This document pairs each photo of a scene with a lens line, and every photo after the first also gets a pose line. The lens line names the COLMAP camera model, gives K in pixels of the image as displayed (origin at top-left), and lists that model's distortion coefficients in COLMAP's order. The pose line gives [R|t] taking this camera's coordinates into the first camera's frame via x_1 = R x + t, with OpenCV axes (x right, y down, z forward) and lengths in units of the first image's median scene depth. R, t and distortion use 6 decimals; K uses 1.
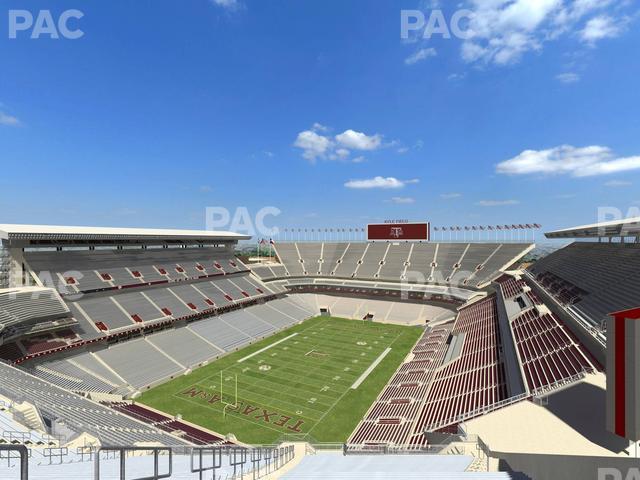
lens RADIAL K [[320.3, 0, 319.8], [0, 320.3, 240.0], [0, 0, 1]] dist [-0.000042, 0.000234]
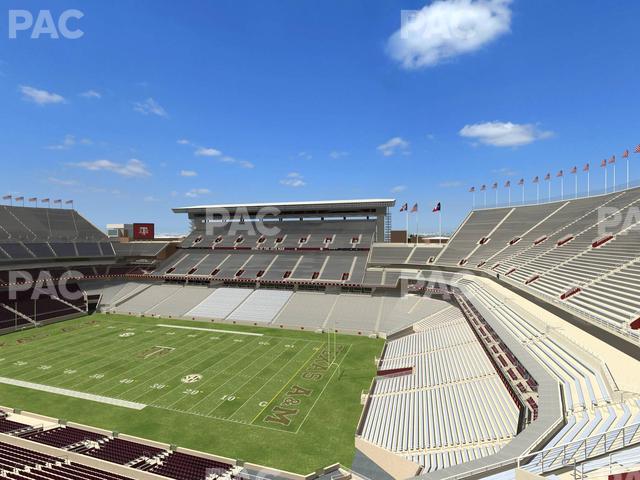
lens RADIAL K [[320.3, 0, 320.1], [0, 320.3, 239.4], [0, 0, 1]] dist [-0.000042, 0.000234]
pose [[0.186408, -0.001440, -0.982471, 0.646637], [-0.000211, 0.999999, -0.001506, 0.106751], [0.982472, 0.000488, 0.186407, 1.088224]]
